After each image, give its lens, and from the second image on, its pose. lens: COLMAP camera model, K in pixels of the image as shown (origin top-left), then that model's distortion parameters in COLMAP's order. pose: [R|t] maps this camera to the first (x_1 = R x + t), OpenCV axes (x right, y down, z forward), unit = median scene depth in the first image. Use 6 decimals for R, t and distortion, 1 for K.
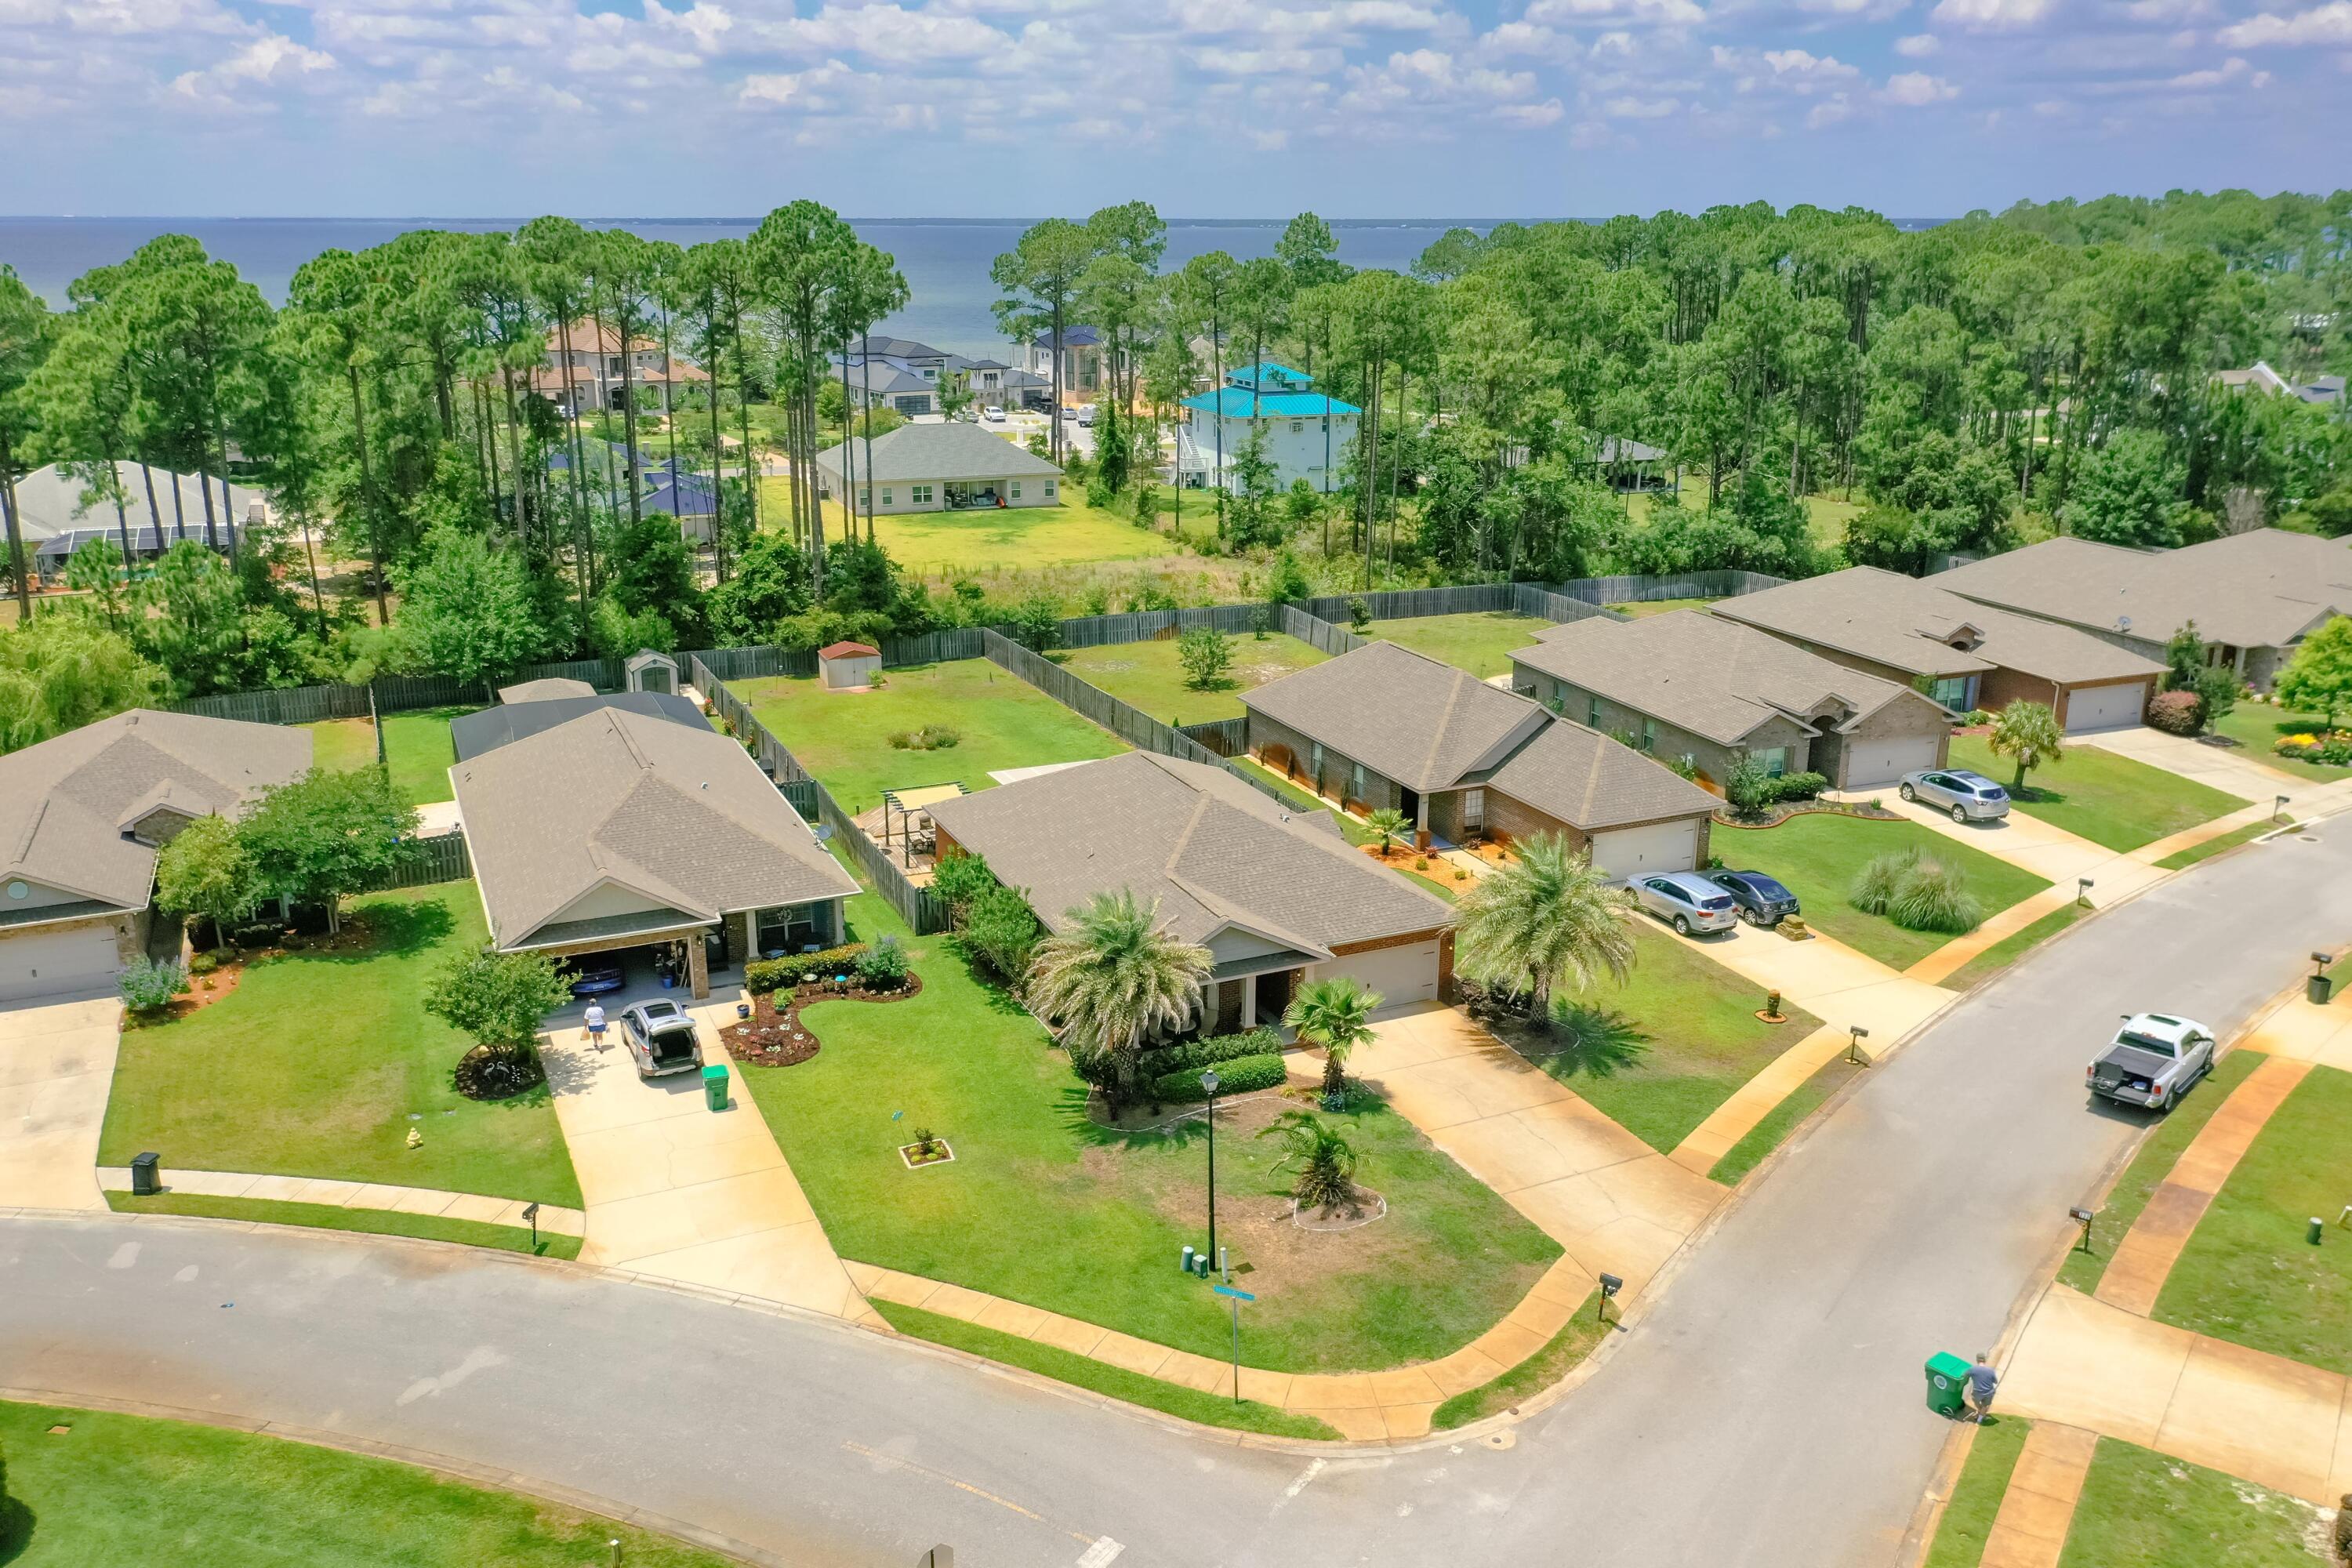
lens RADIAL K [[1839.1, 0, 1177.0], [0, 1839.1, 829.1], [0, 0, 1]] dist [-0.003573, 0.004787]
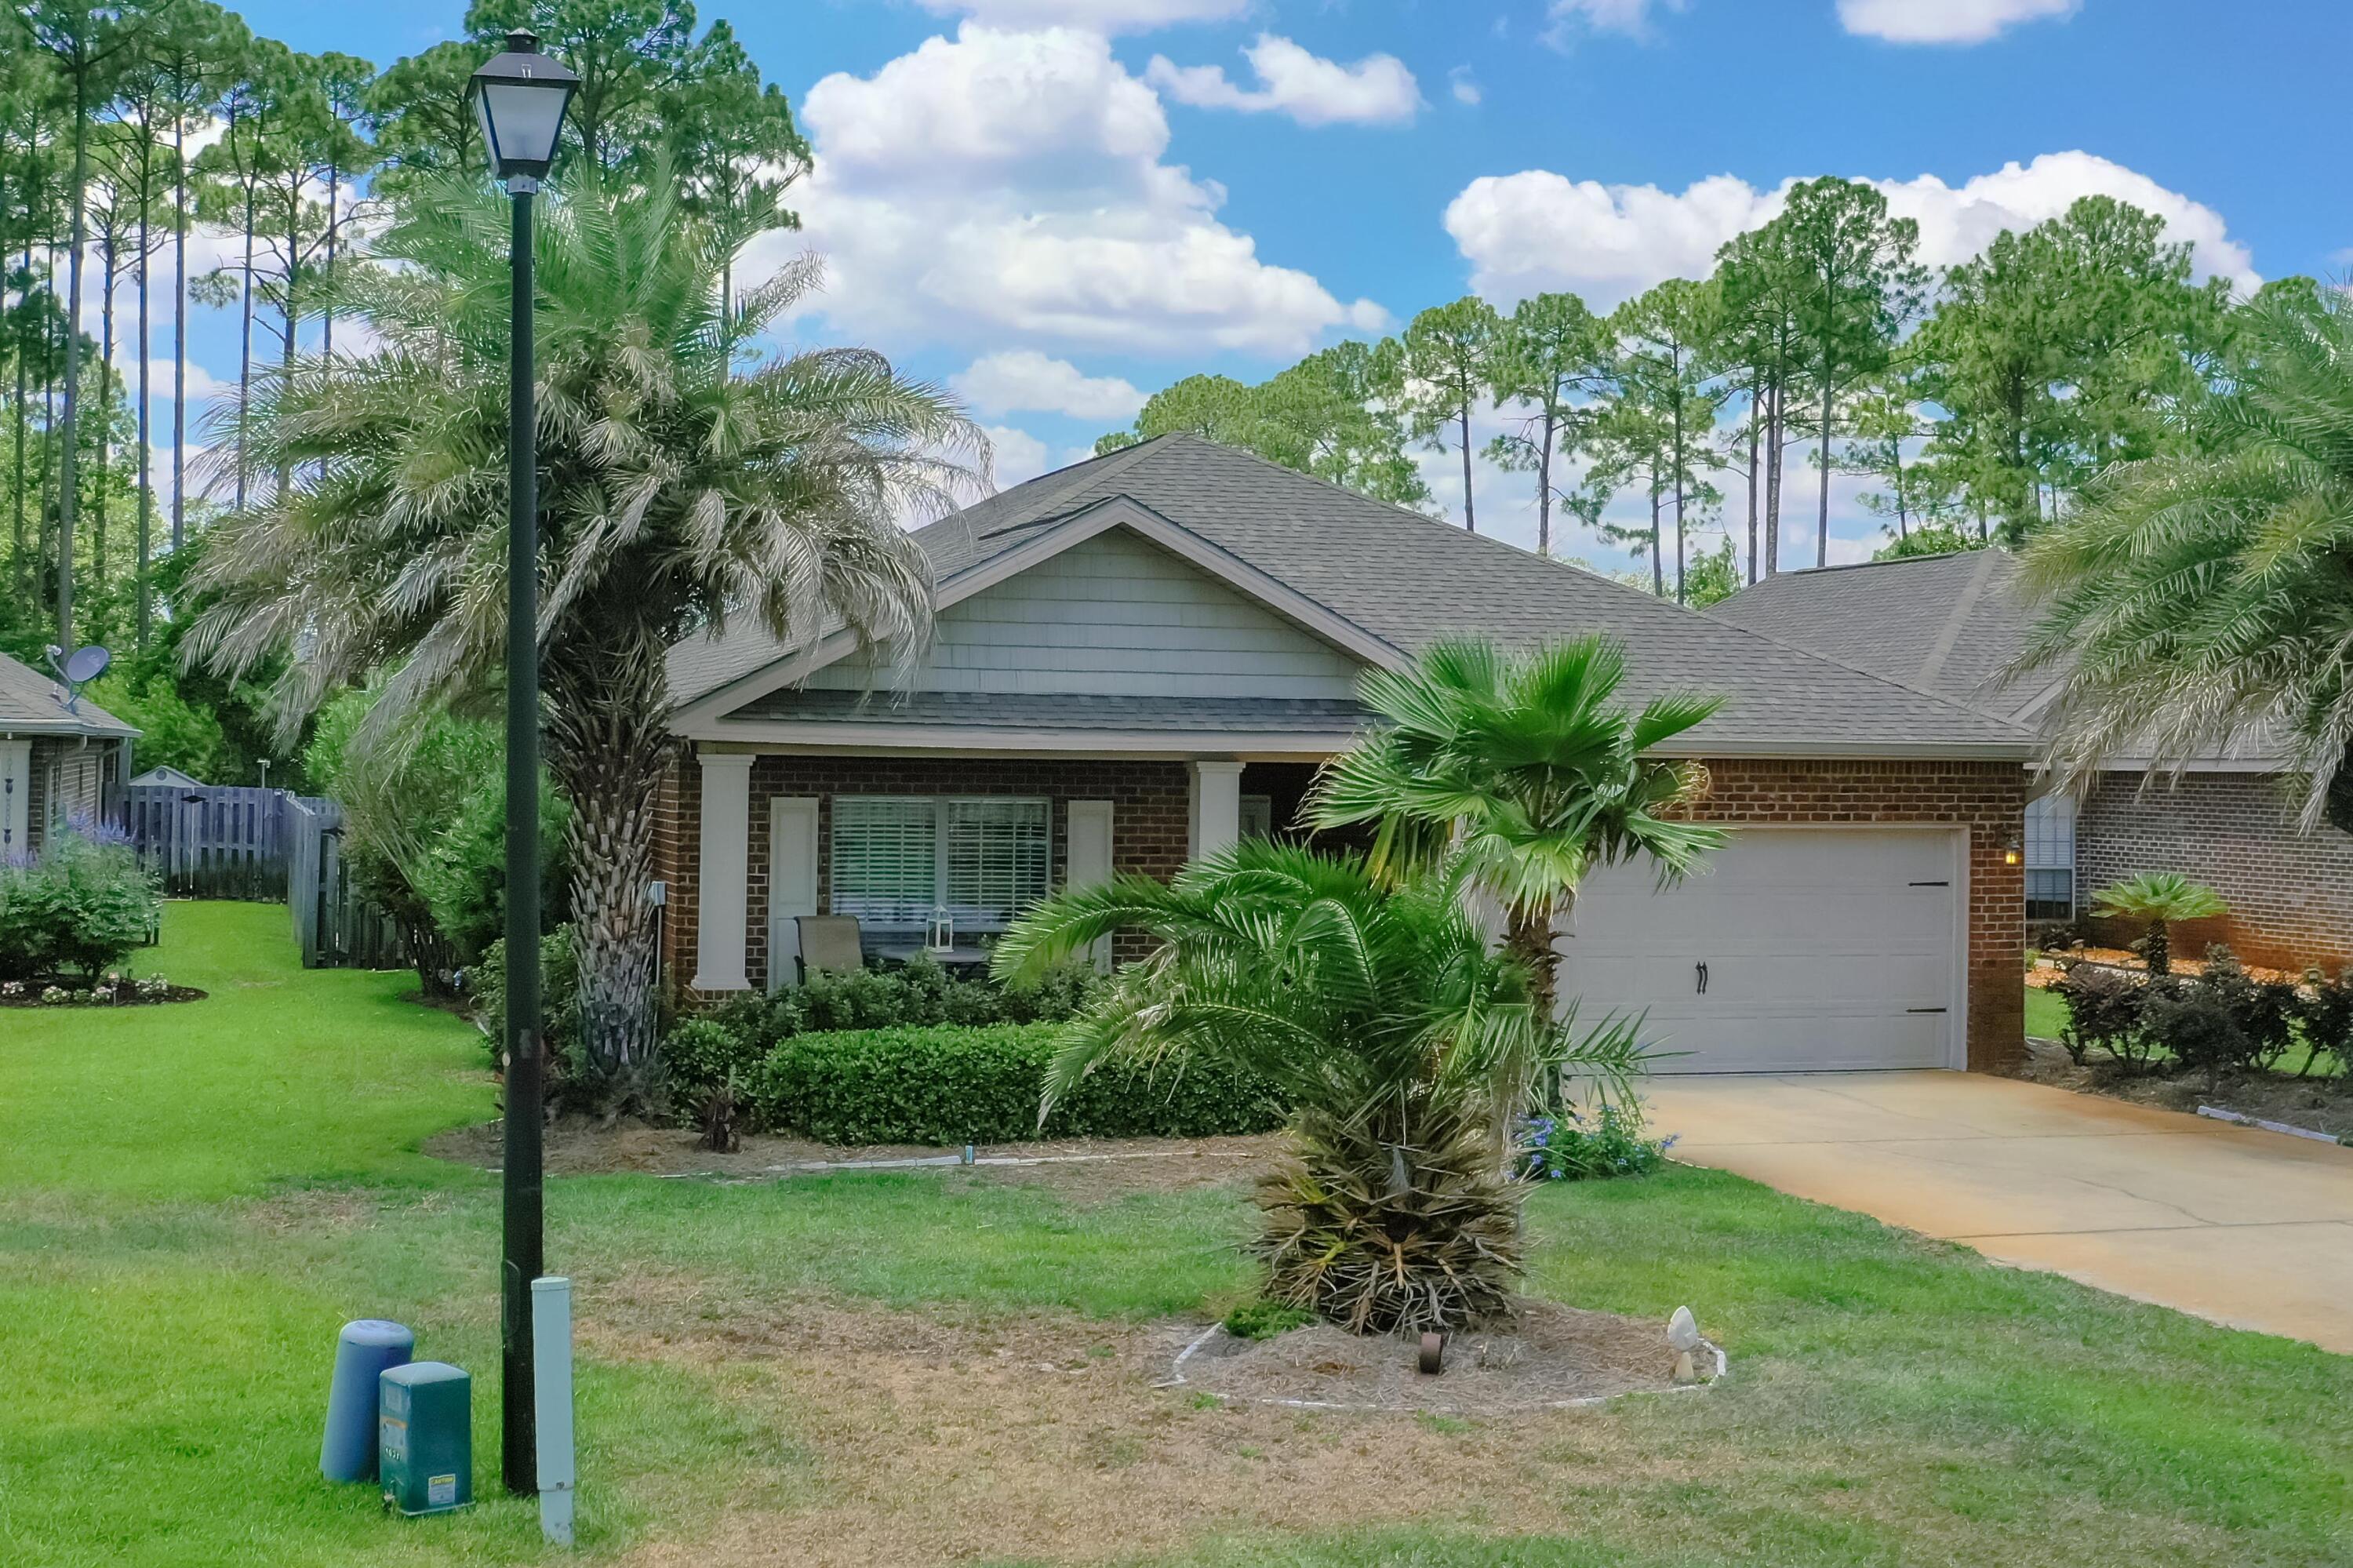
lens RADIAL K [[2891.4, 0, 1085.9], [0, 2891.4, 767.6], [0, 0, 1]] dist [-0.005608, 0.000000]
pose [[0.990114, 0.012963, -0.139662, 0.071232], [-0.055909, 0.949674, -0.308210, 0.186952], [0.128638, 0.312971, 0.941011, 0.562425]]
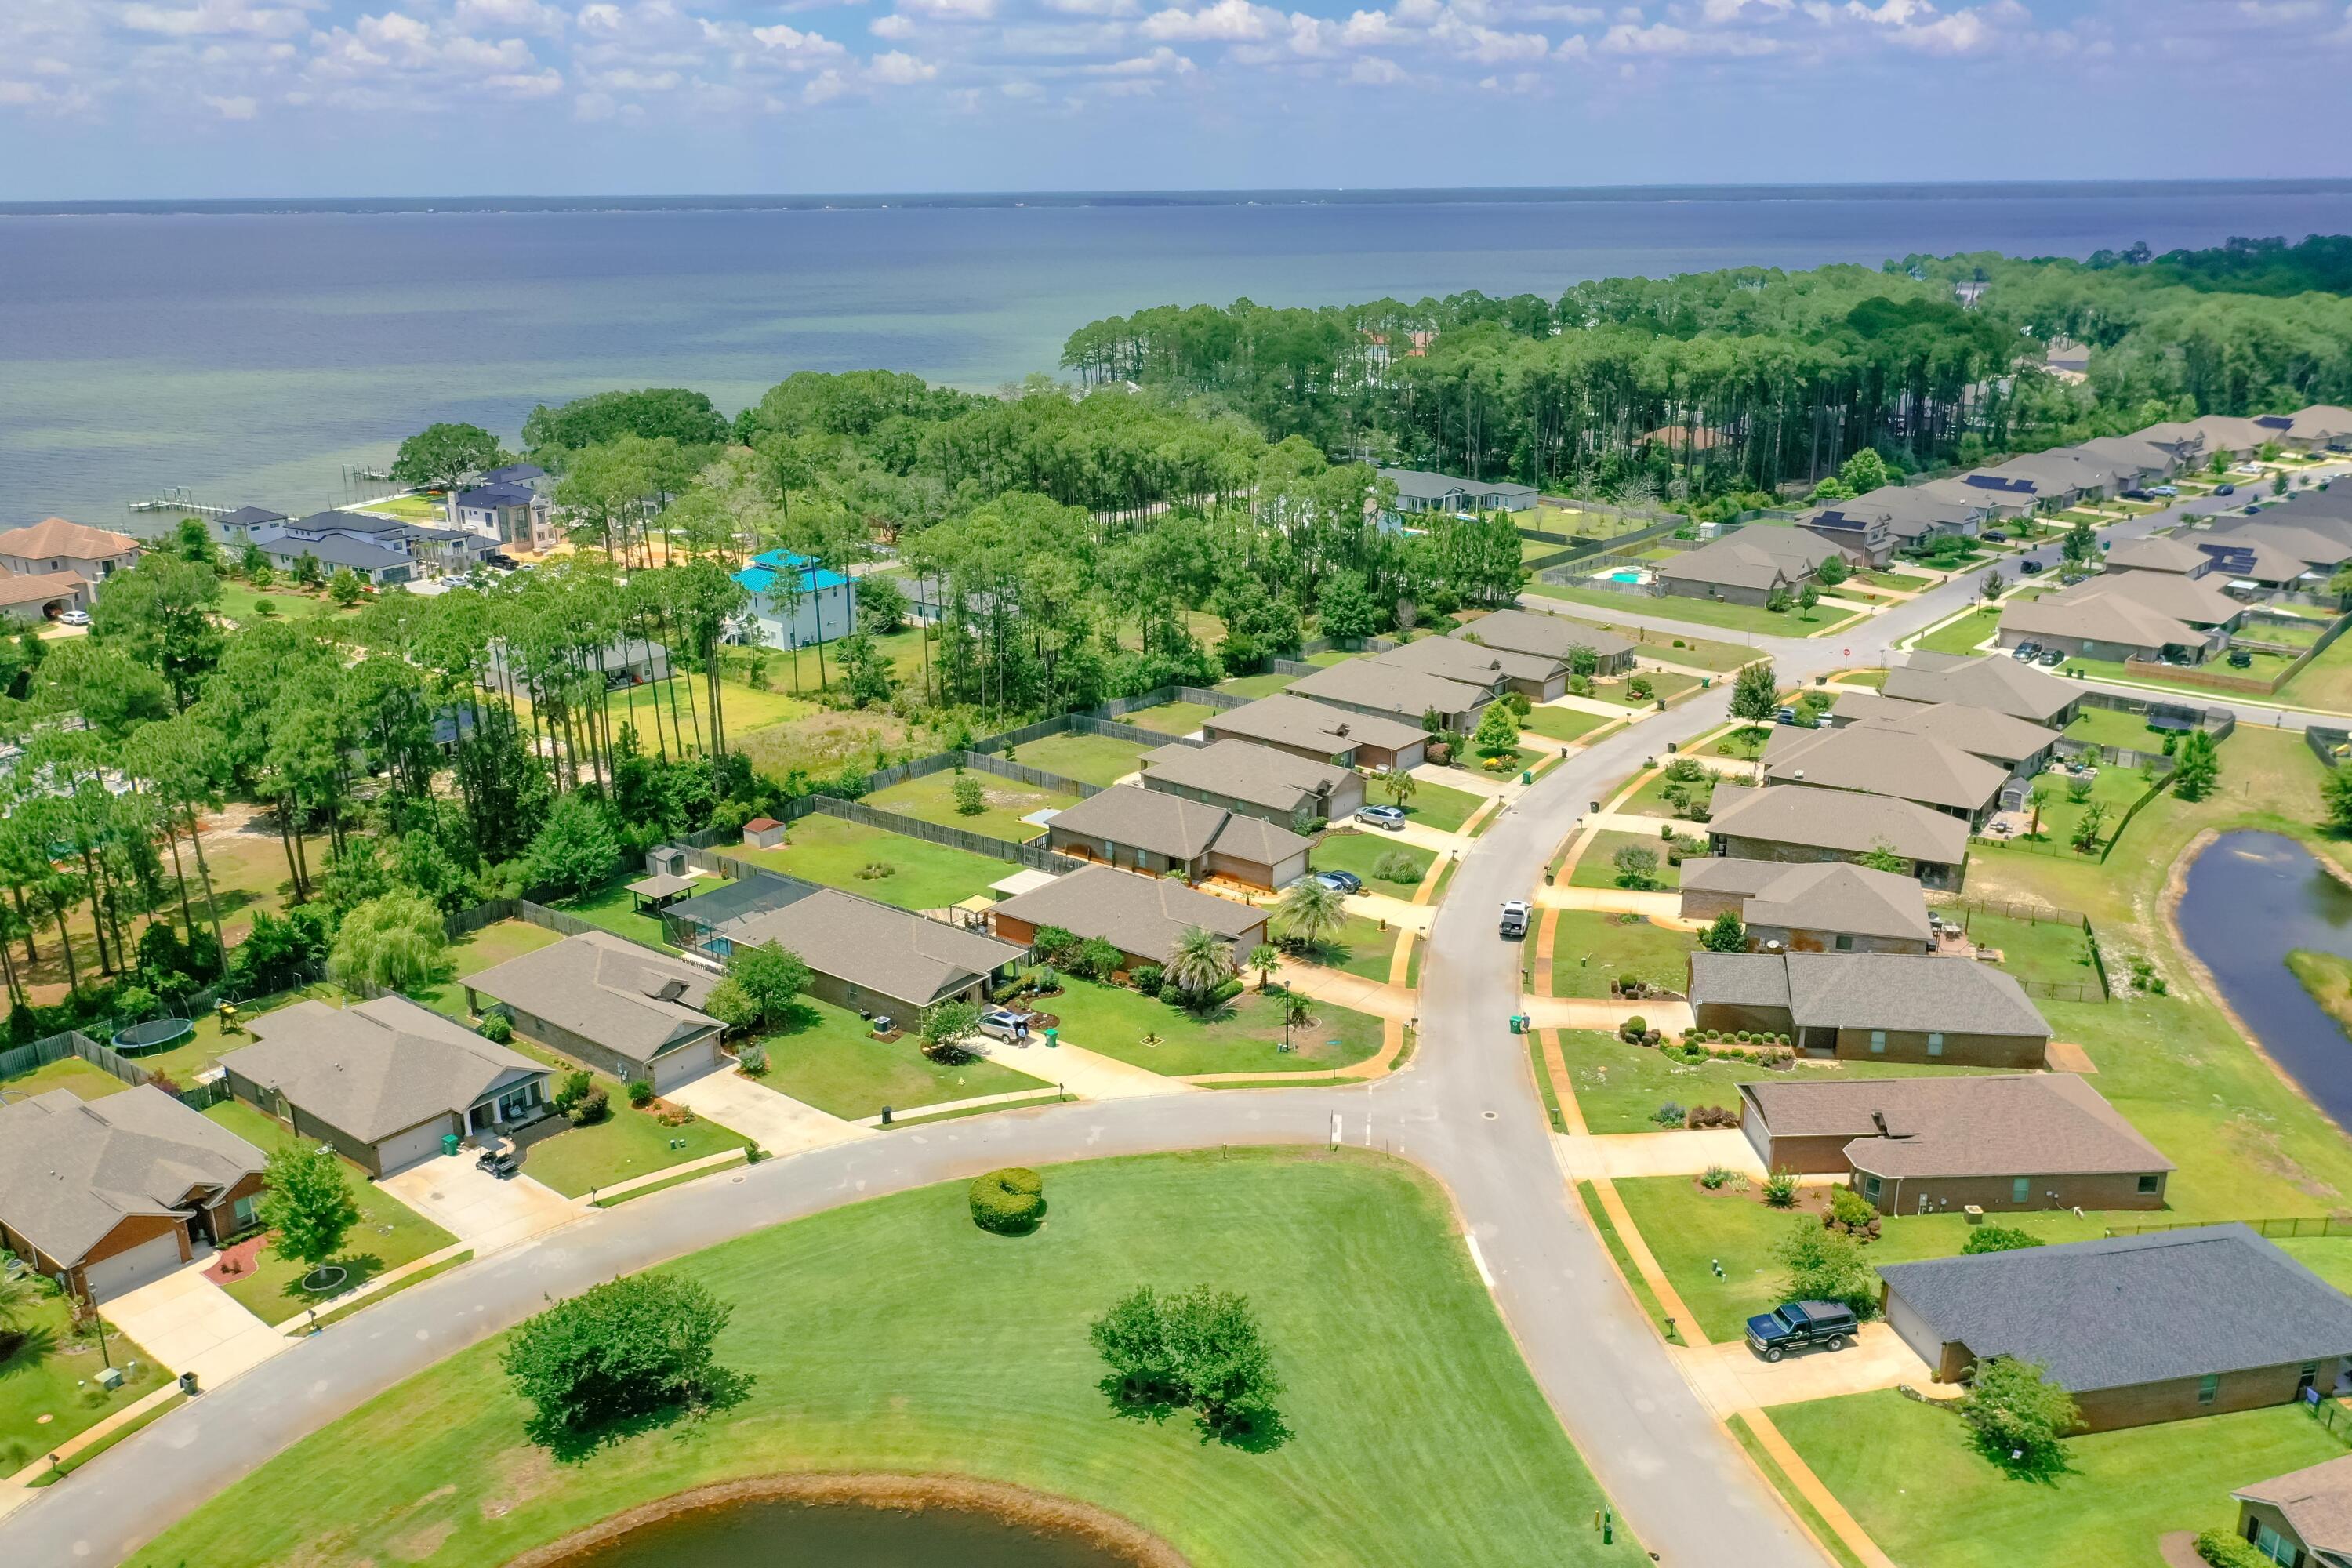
lens RADIAL K [[1839.1, 0, 1177.9], [0, 1839.1, 791.4], [0, 0, 1]] dist [-0.003573, 0.004787]
pose [[0.879520, -0.155128, 0.449866, -1.000125], [0.157618, 0.986975, 0.032185, -0.204058], [-0.449000, 0.042599, 0.892516, -1.102583]]
